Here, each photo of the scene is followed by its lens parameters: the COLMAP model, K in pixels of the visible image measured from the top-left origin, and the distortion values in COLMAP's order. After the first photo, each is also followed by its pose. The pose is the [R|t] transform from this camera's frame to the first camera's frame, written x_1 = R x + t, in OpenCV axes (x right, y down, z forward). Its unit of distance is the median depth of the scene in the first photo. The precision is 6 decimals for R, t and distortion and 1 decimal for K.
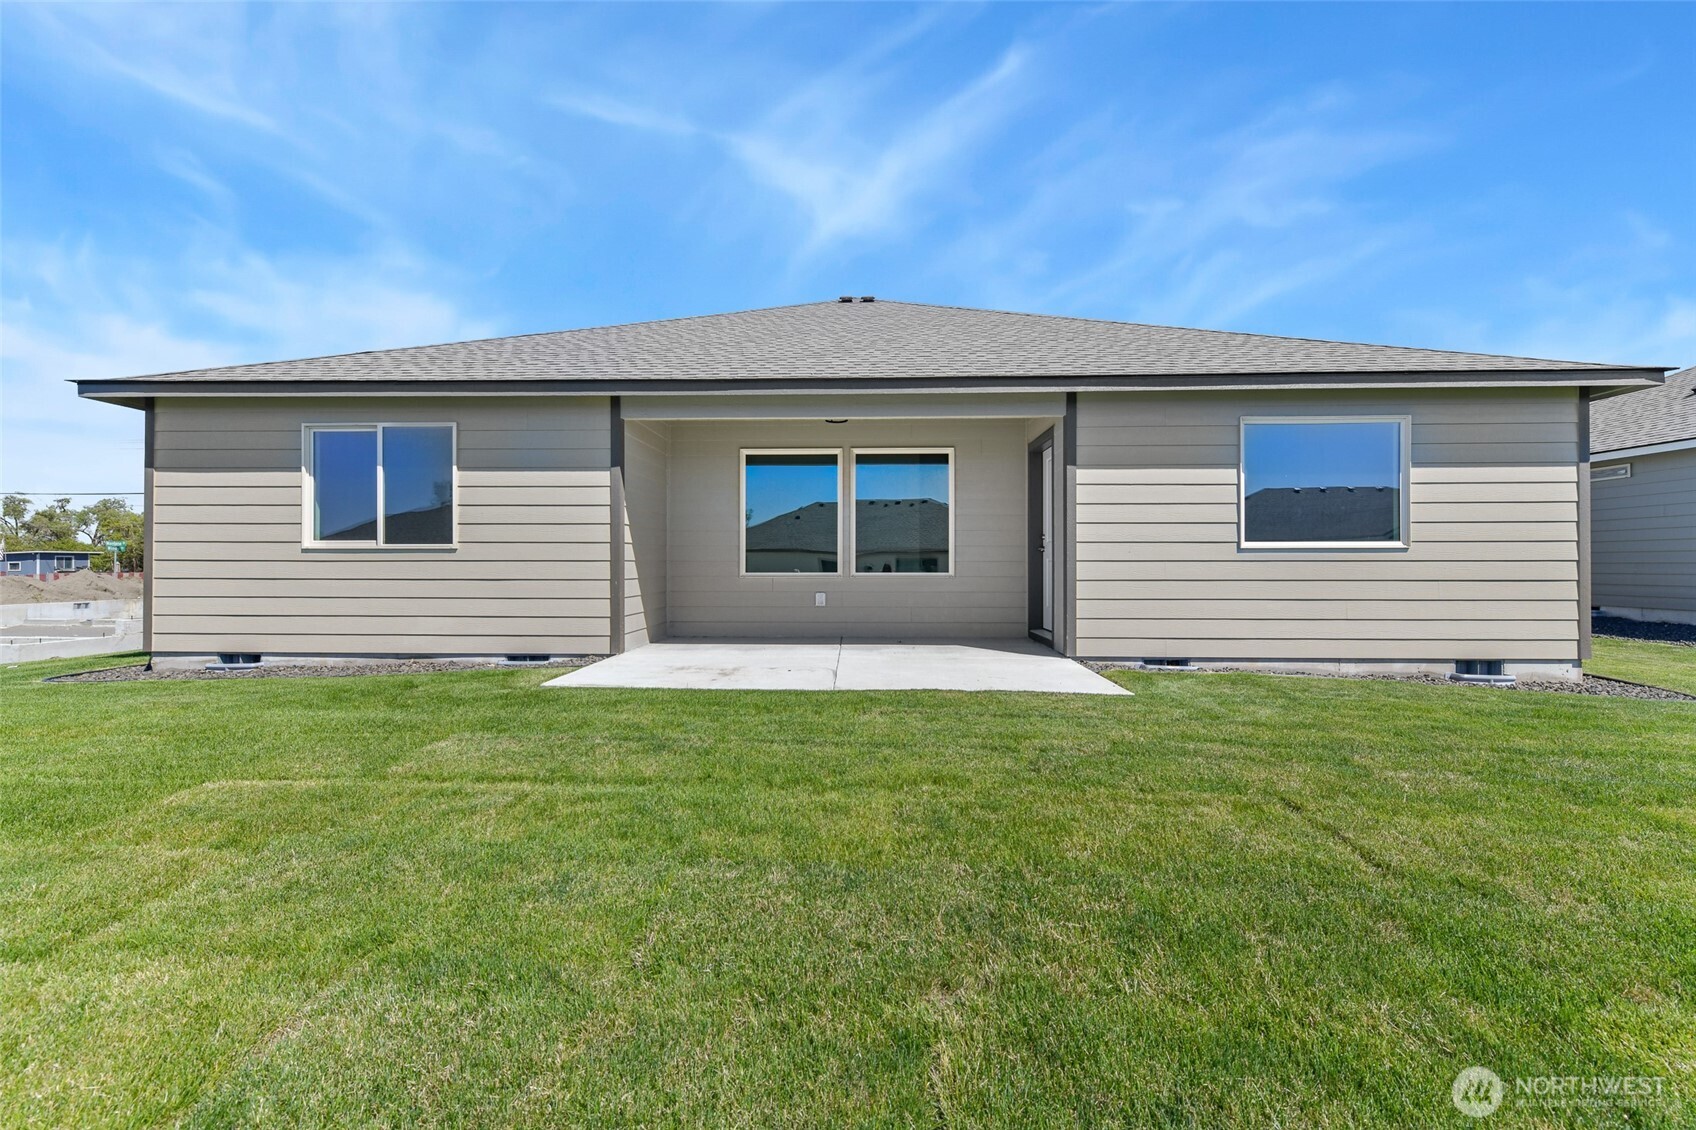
lens RADIAL K [[667.8, 0, 851.4], [0, 667.8, 566.5], [0, 0, 1]] dist [0.000788, 0.000070]
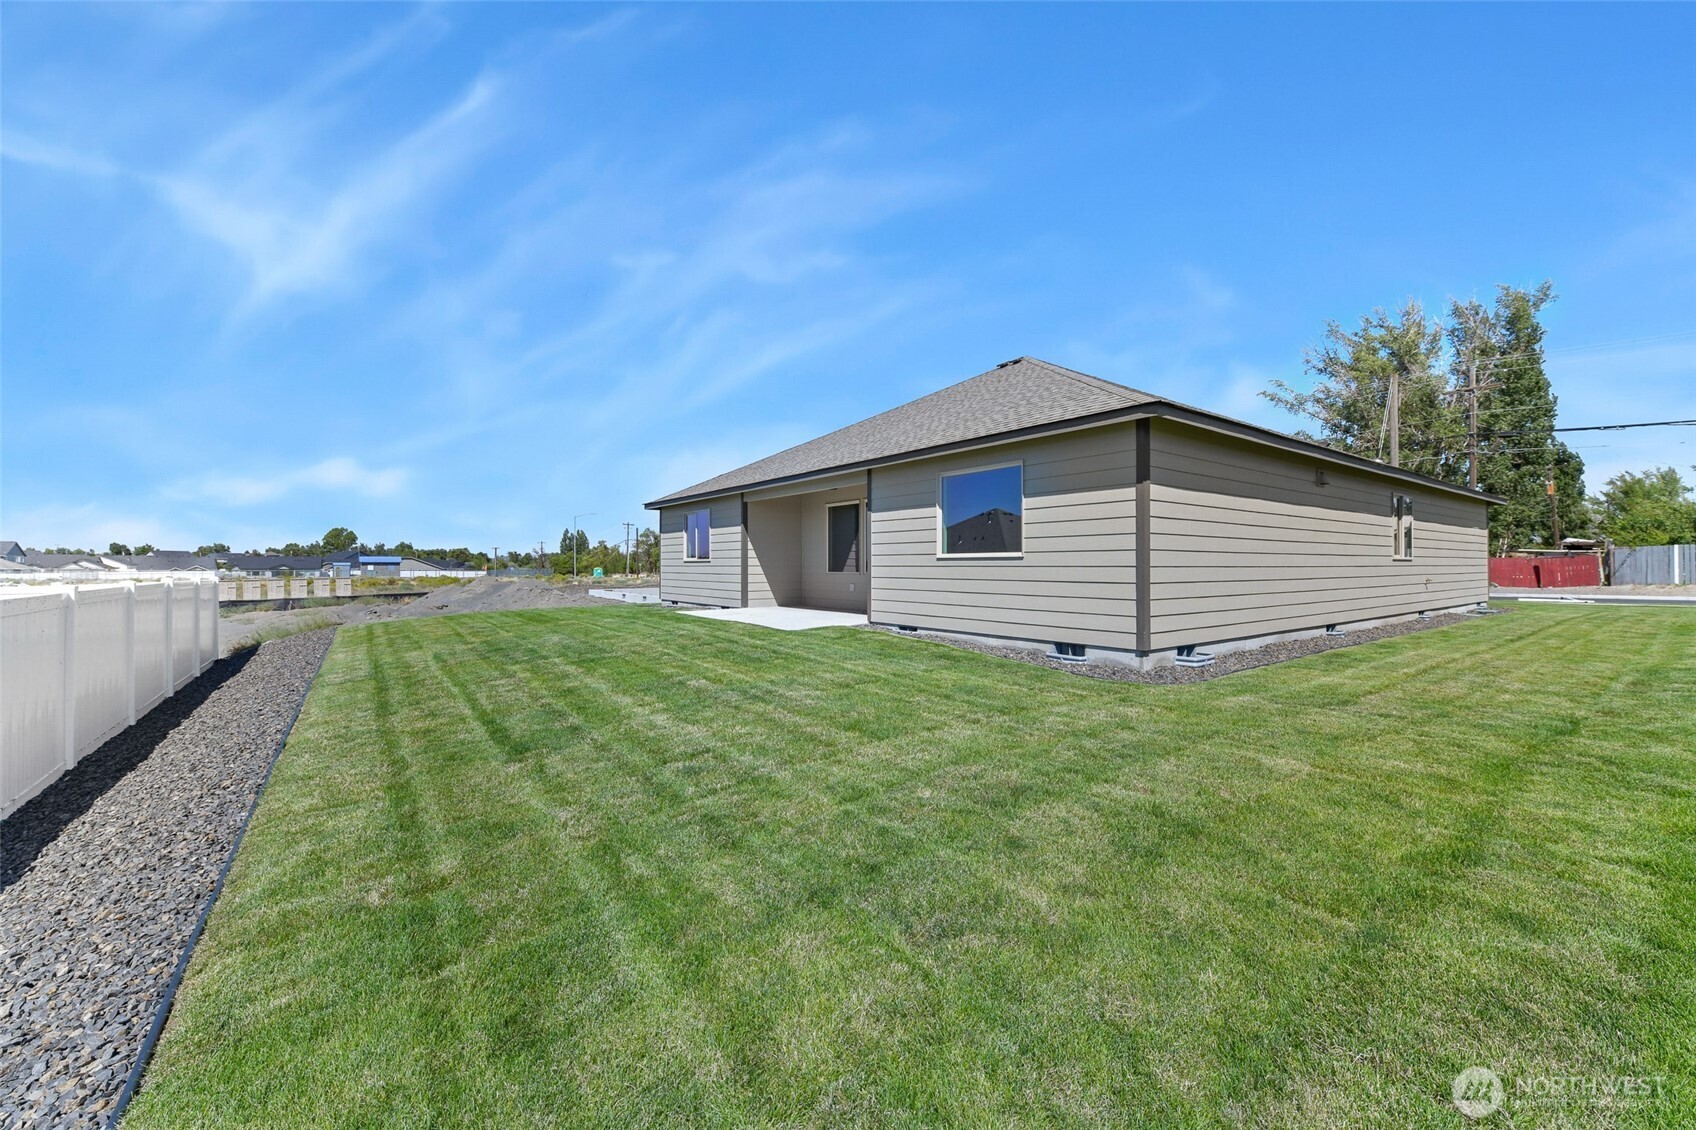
lens RADIAL K [[667.8, 0, 852.6], [0, 667.8, 565.1], [0, 0, 1]] dist [0.000788, 0.000070]
pose [[0.632876, -0.000271, -0.774253, 1.600938], [-0.008133, 0.999942, -0.006997, 0.001650], [0.774210, 0.010725, 0.632838, -0.129871]]
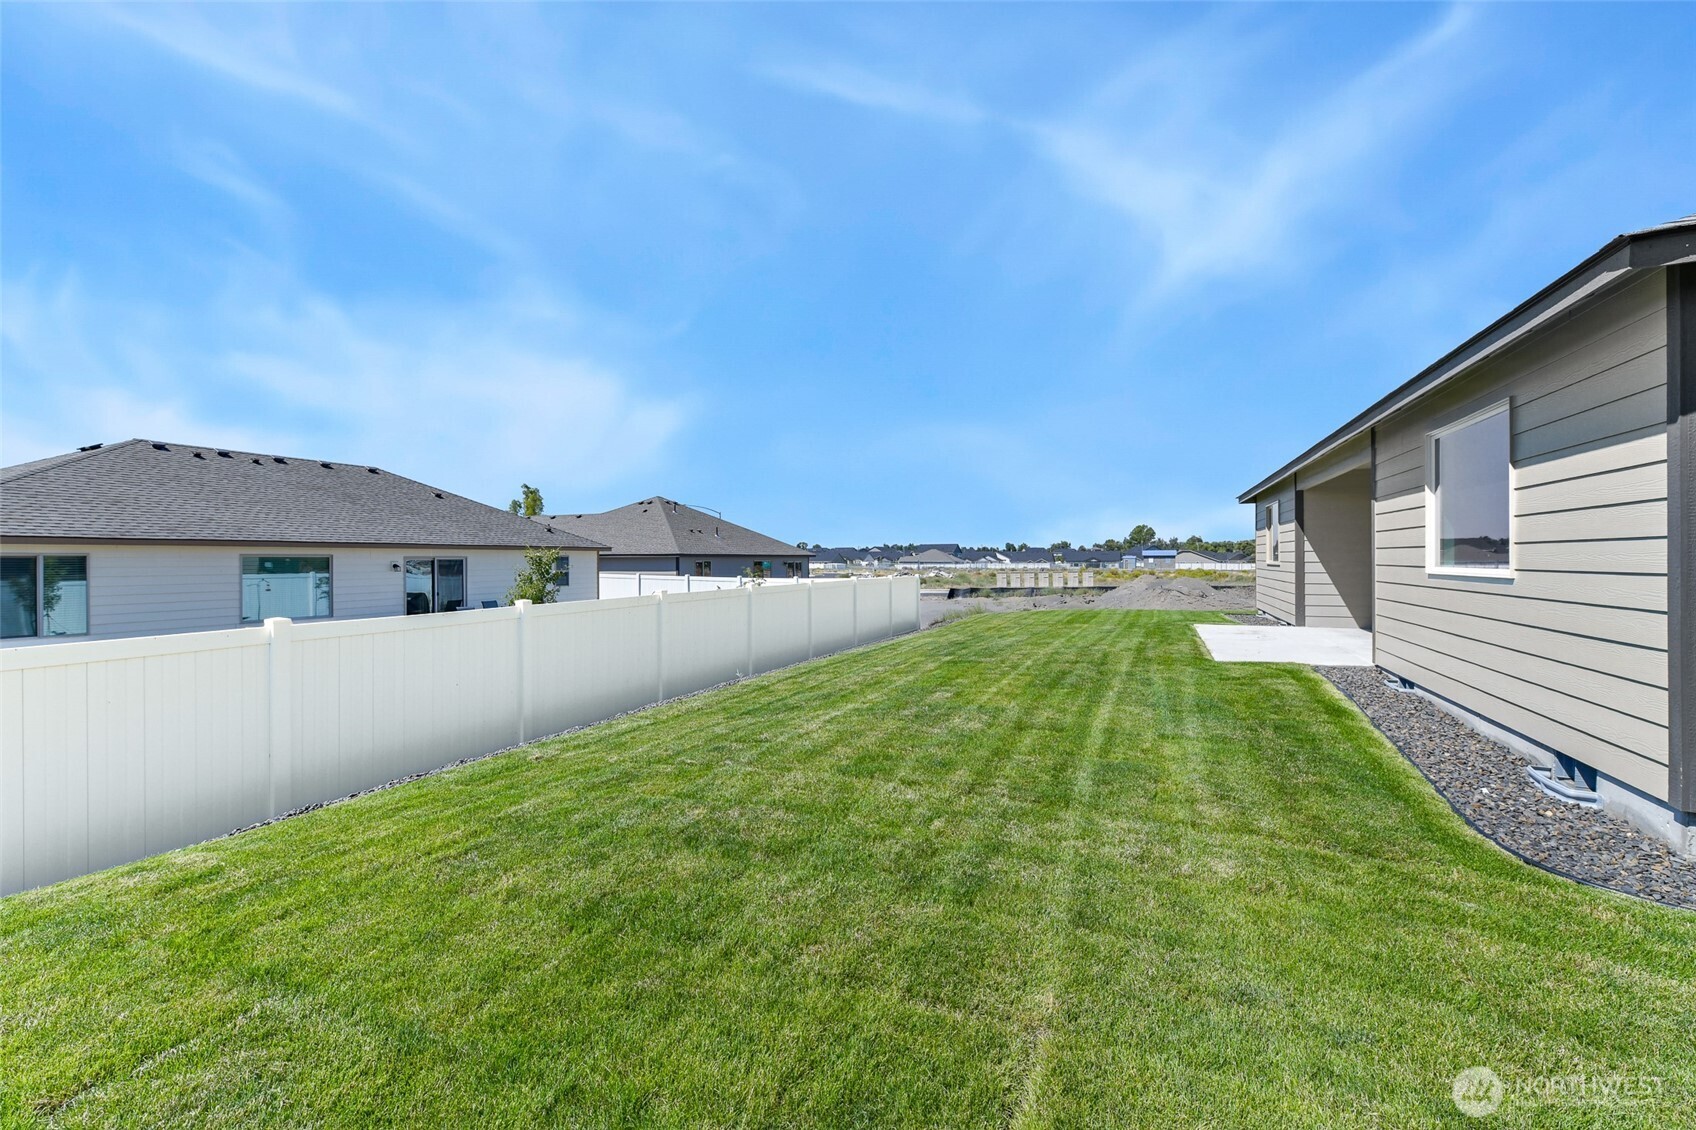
lens RADIAL K [[667.8, 0, 847.9], [0, 667.8, 560.7], [0, 0, 1]] dist [0.000788, 0.000070]
pose [[-0.385977, 0.004761, -0.922496, 1.716936], [-0.003898, 0.999969, 0.006791, -0.047256], [0.922500, 0.006217, -0.385946, 0.584744]]
